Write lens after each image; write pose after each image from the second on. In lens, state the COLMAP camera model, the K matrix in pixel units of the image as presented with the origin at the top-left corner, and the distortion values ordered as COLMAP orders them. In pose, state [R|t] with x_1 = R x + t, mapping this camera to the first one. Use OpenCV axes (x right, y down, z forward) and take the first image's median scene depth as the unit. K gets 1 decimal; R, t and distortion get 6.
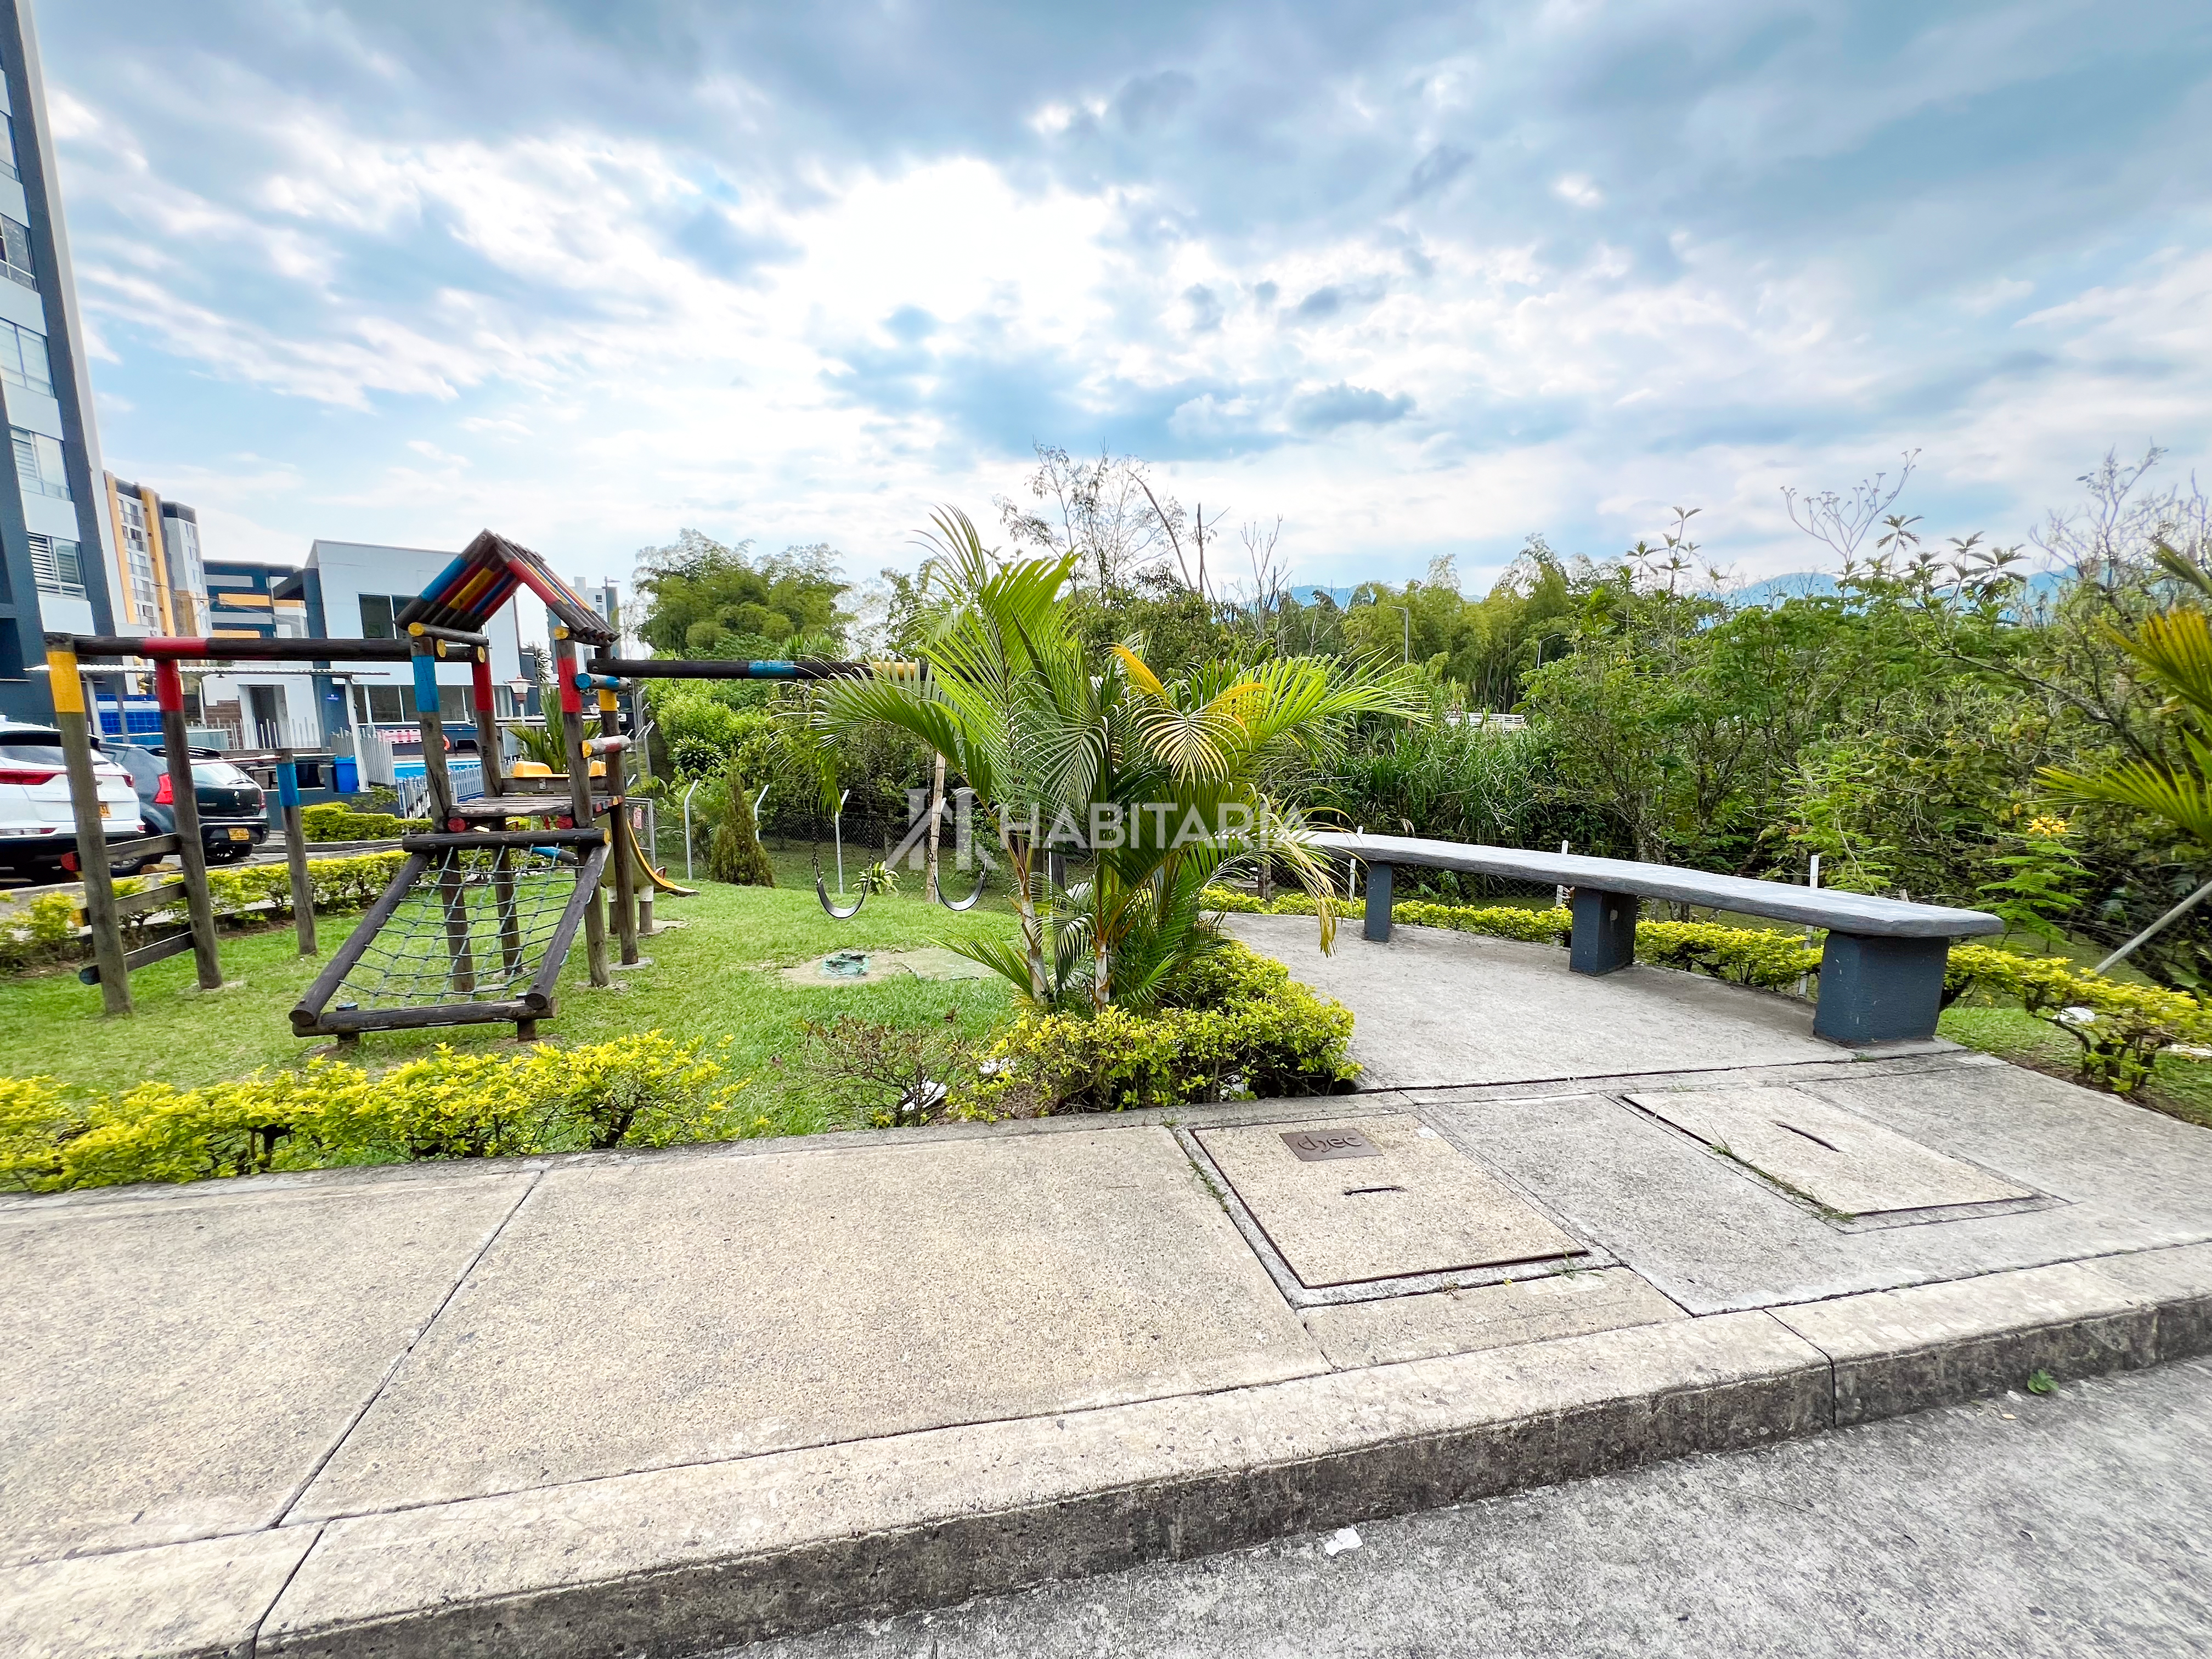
lens RADIAL K [[882.4, 0, 1102.4], [0, 882.4, 837.6], [0, 0, 1]] dist [-0.000125, -0.000604]
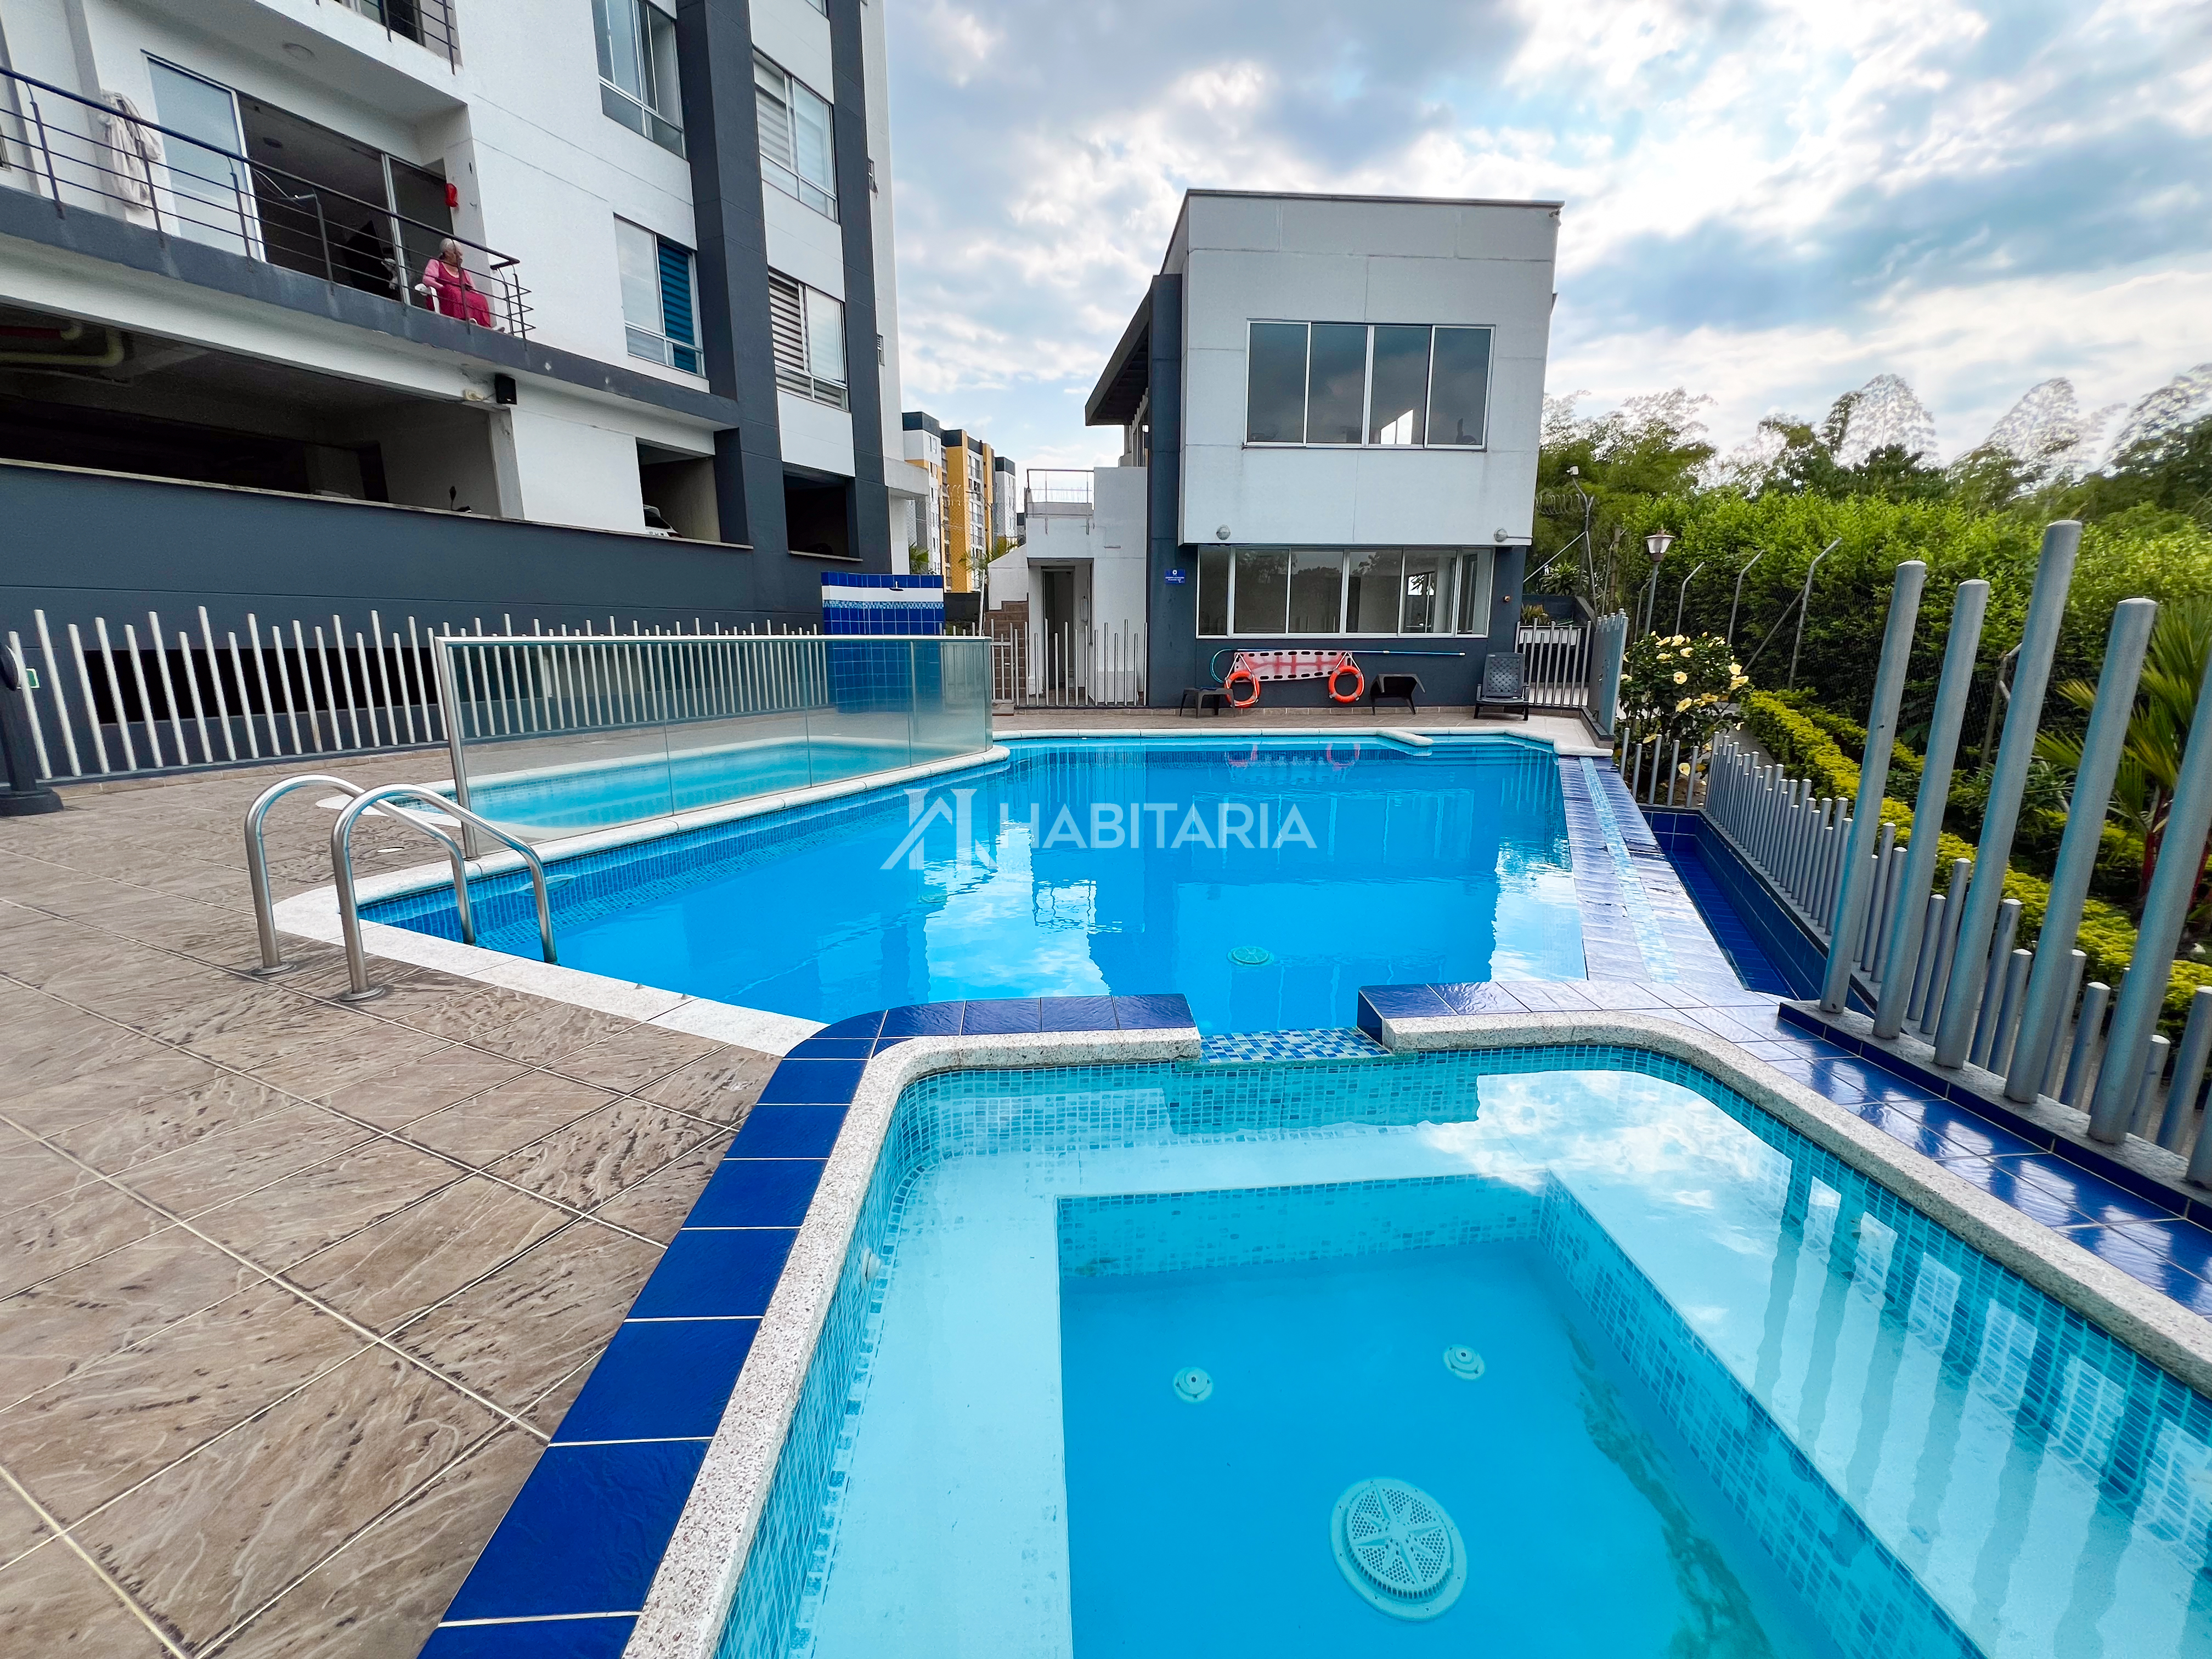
lens RADIAL K [[892.4, 0, 1106.0], [0, 892.4, 829.5], [0, 0, 1]] dist [-0.000984, 0.004369]
pose [[0.774109, 0.130338, -0.619490, -0.225234], [-0.093623, 0.991386, 0.091593, -0.025579], [0.626091, -0.012904, 0.779643, 0.232460]]
